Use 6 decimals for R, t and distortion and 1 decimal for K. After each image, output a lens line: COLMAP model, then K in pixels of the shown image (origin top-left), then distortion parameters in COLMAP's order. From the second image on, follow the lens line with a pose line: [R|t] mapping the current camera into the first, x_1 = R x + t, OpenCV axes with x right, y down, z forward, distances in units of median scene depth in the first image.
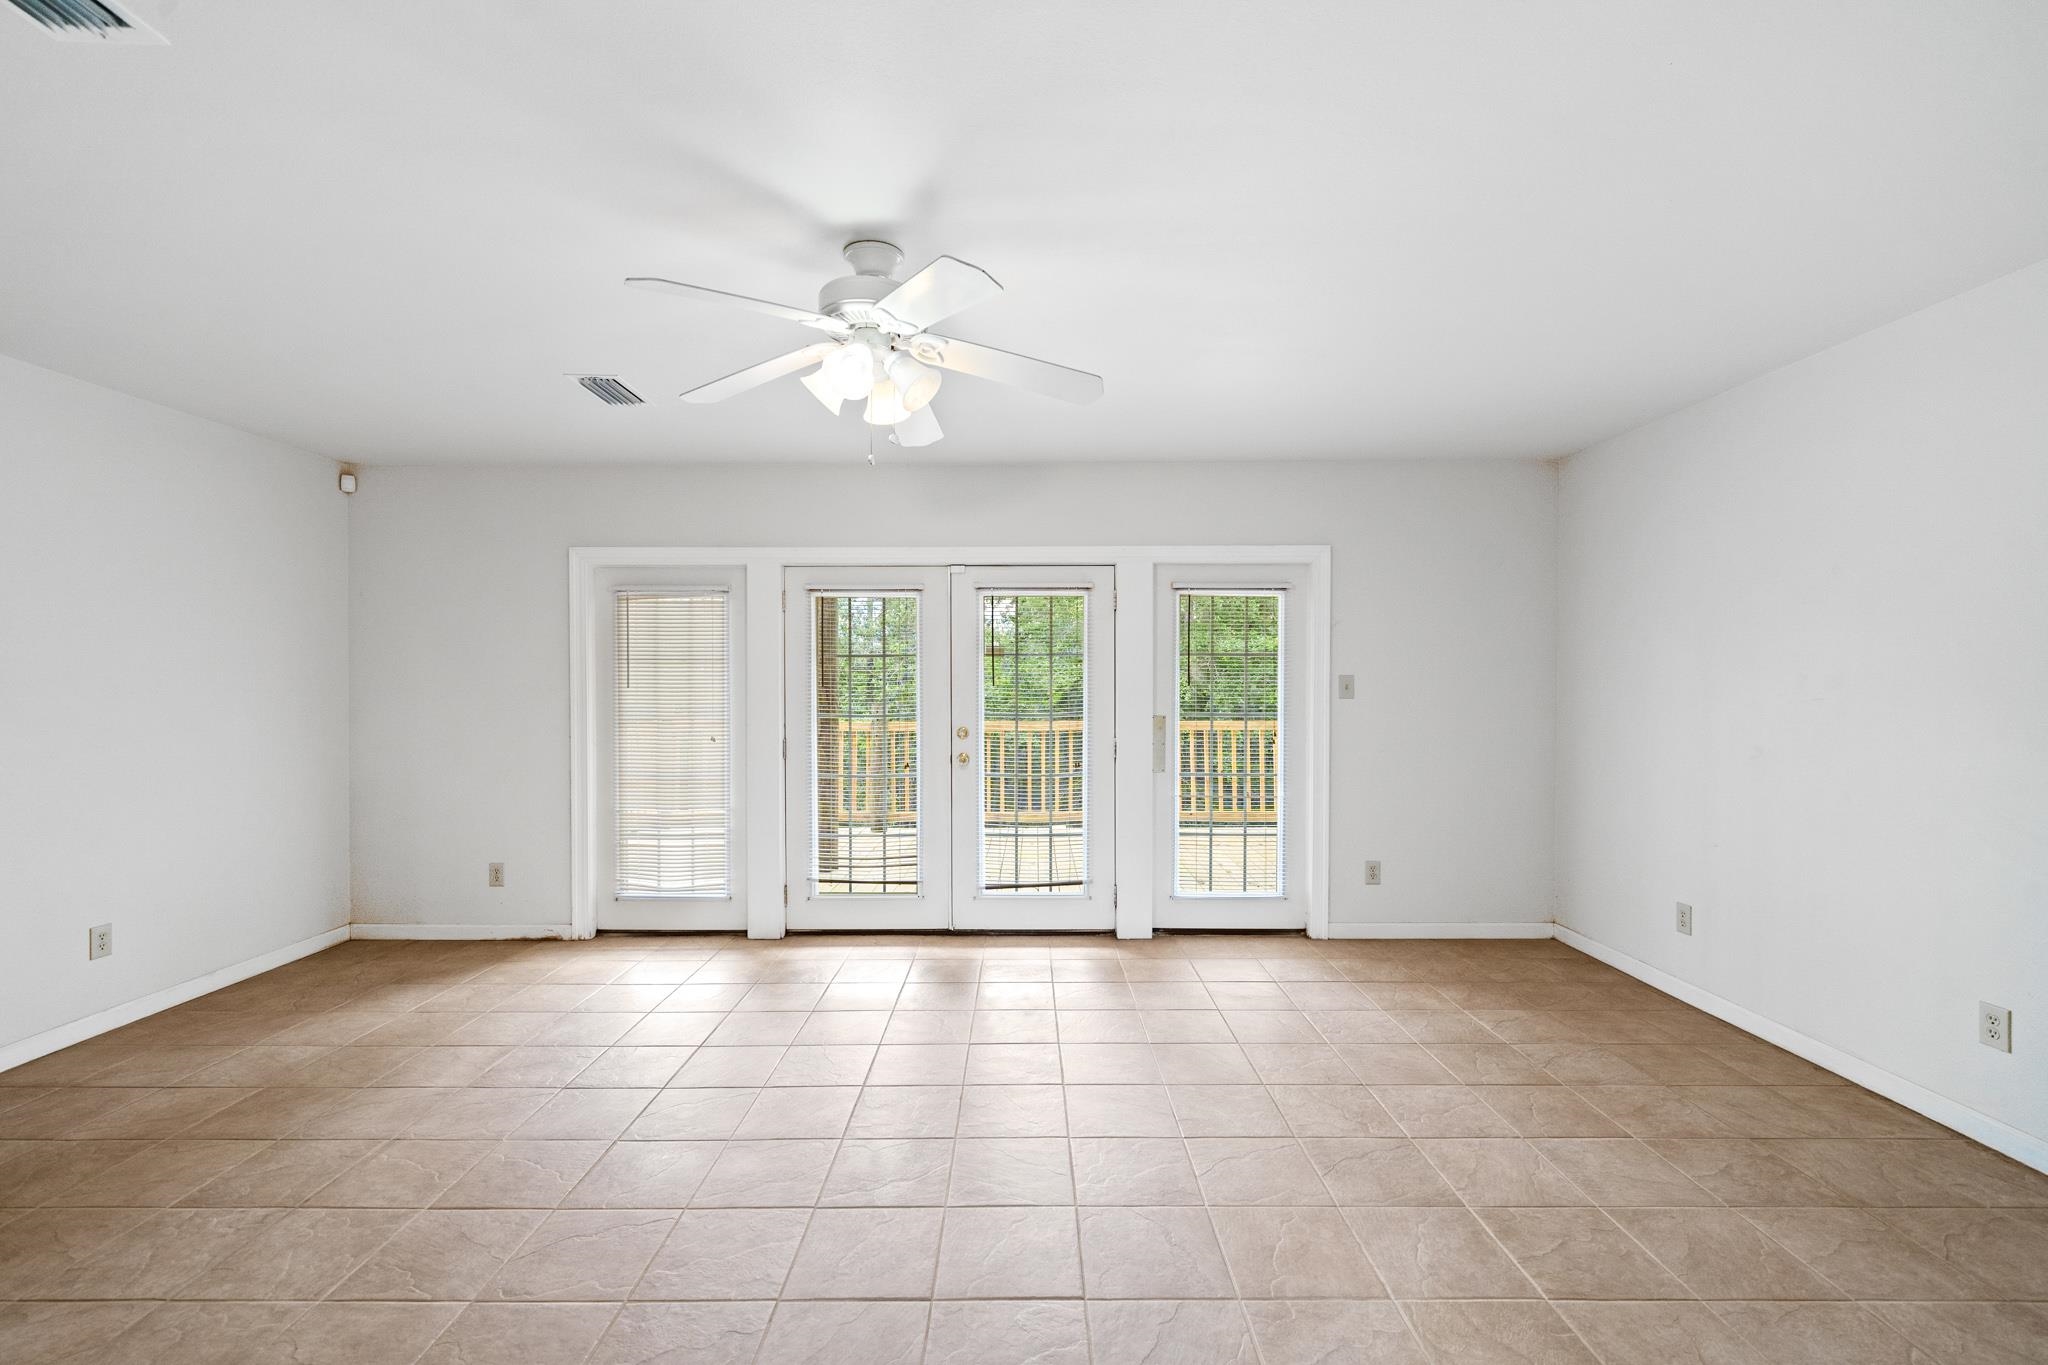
lens RADIAL K [[863.5, 0, 1017.1], [0, 863.5, 691.1], [0, 0, 1]] dist [-0.000854, 0.000441]
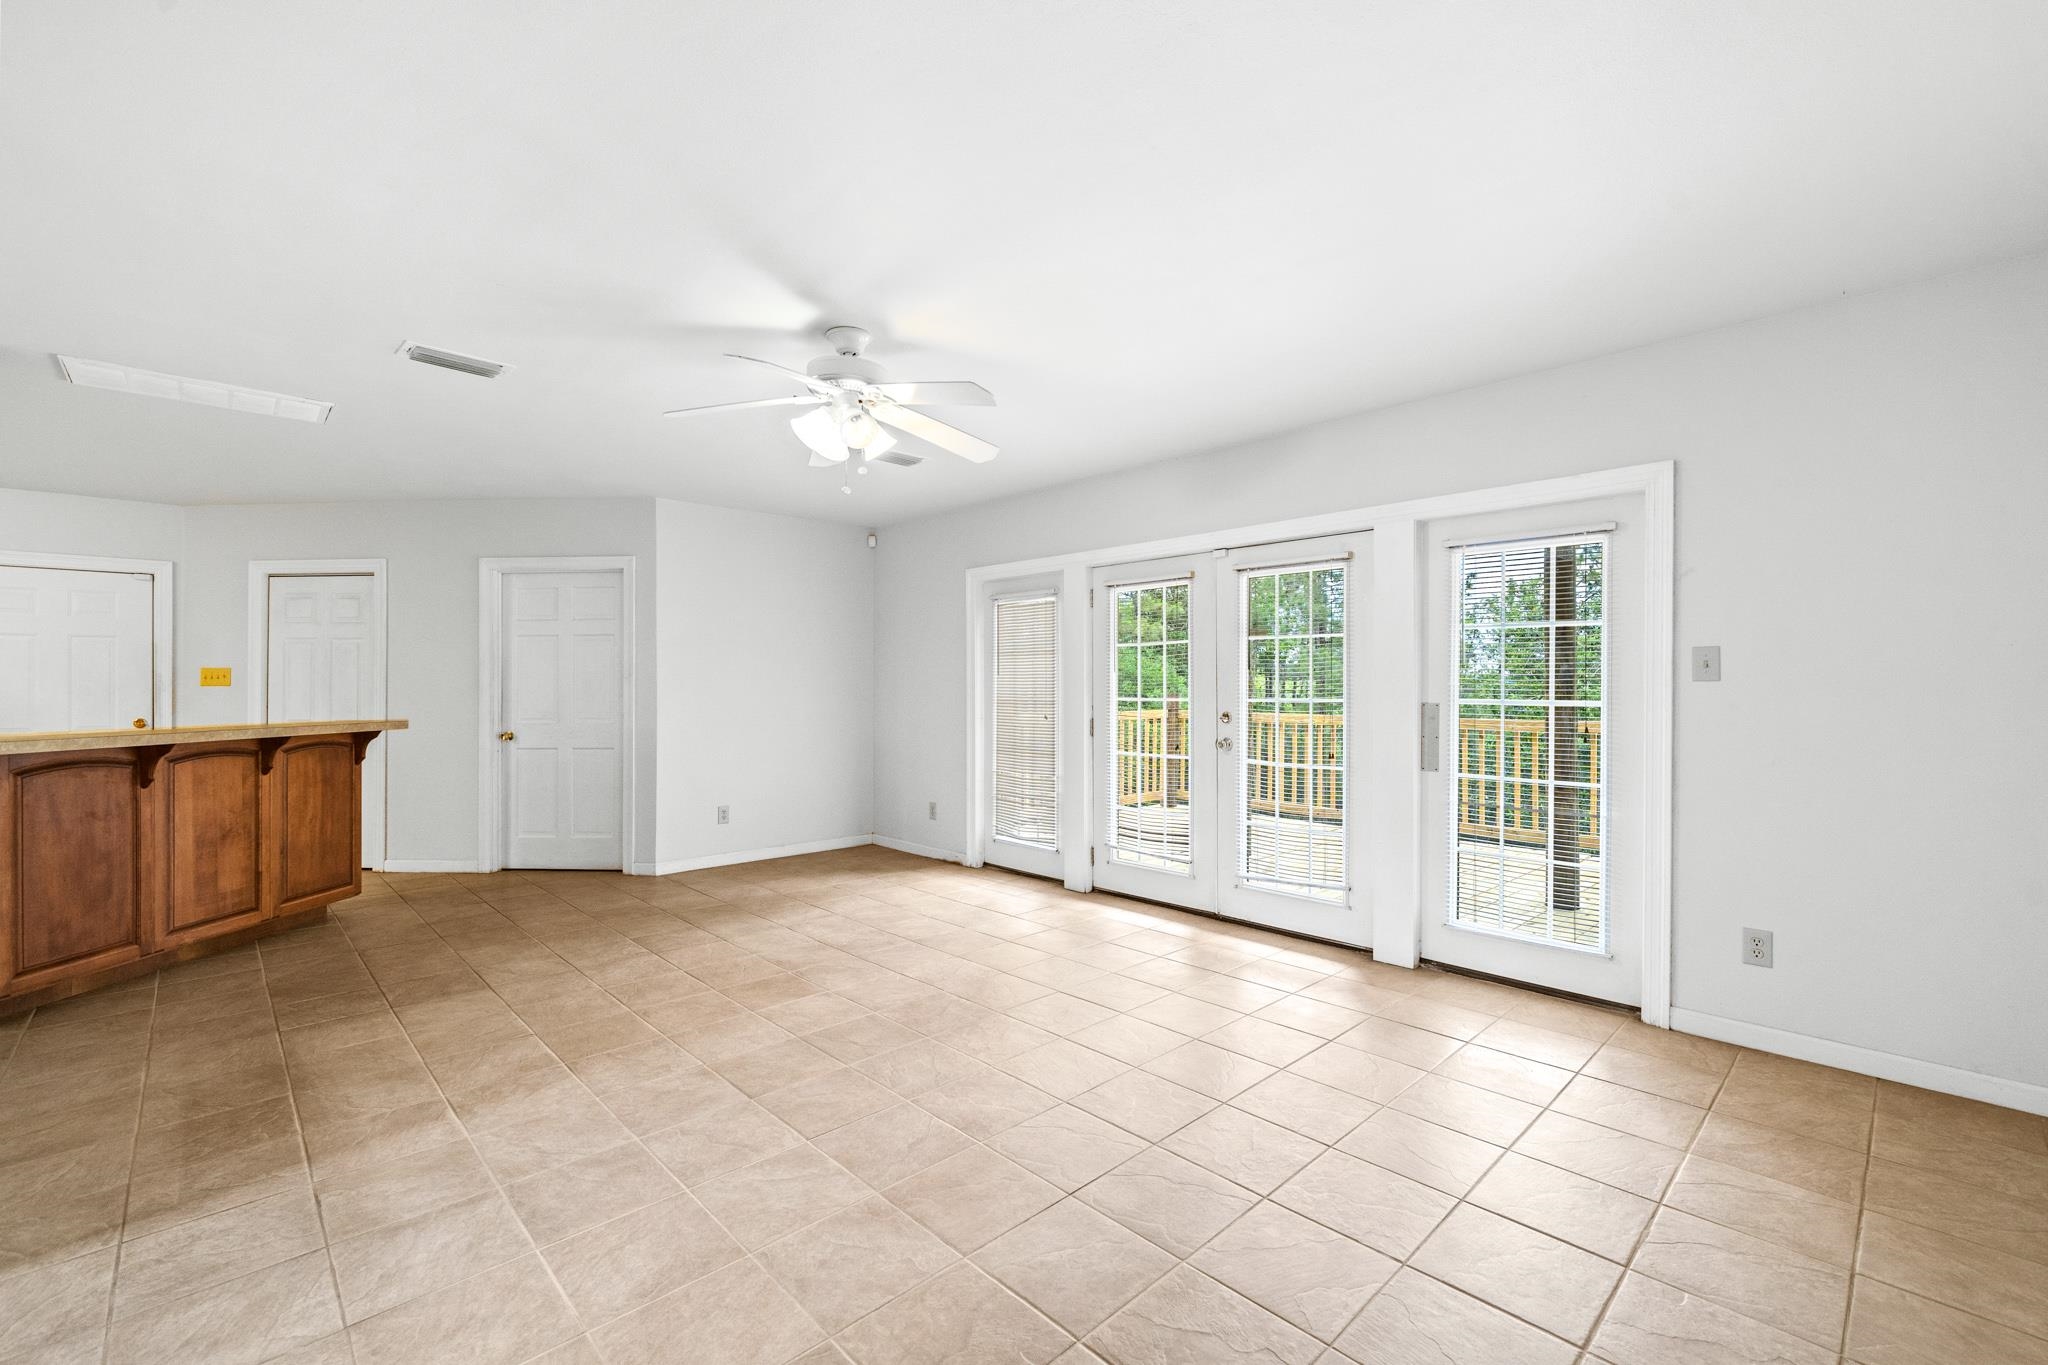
lens RADIAL K [[863.5, 0, 1017.7], [0, 863.5, 683.5], [0, 0, 1]] dist [-0.000854, 0.000441]
pose [[0.692129, -0.001101, -0.721773, 0.496249], [-0.006397, 0.999950, -0.007660, 0.018712], [0.721746, 0.009919, 0.692087, 0.141547]]
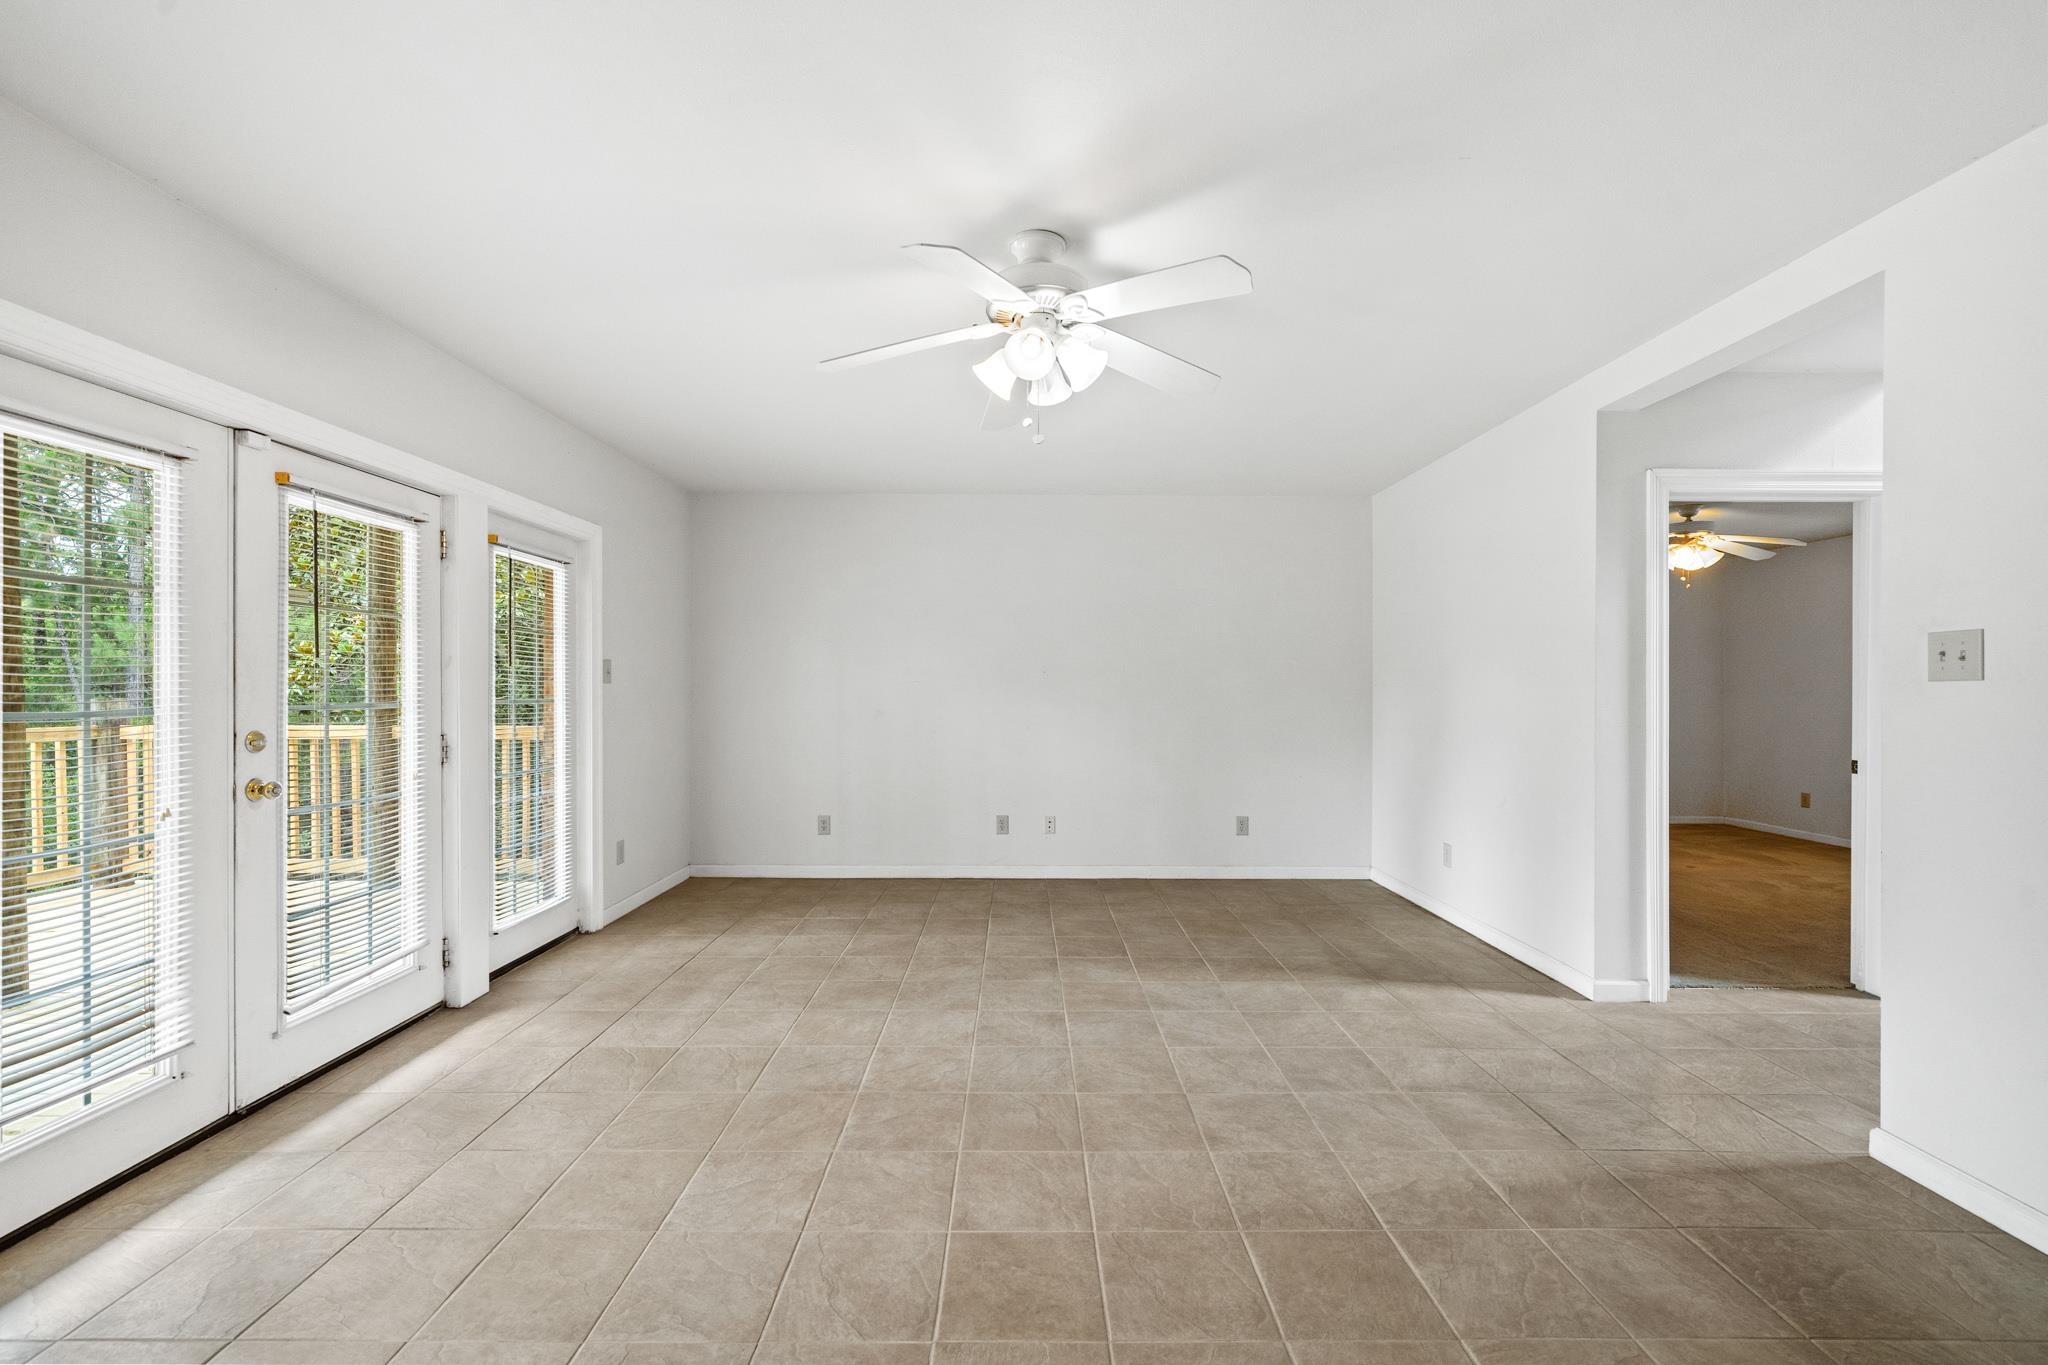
lens RADIAL K [[863.5, 0, 1020.9], [0, 863.5, 695.8], [0, 0, 1]] dist [-0.000854, 0.000441]
pose [[-0.006421, -0.006573, 0.999958, -0.623419], [0.005202, 0.999965, 0.006606, 0.018640], [-0.999966, 0.005244, -0.006386, 0.527102]]
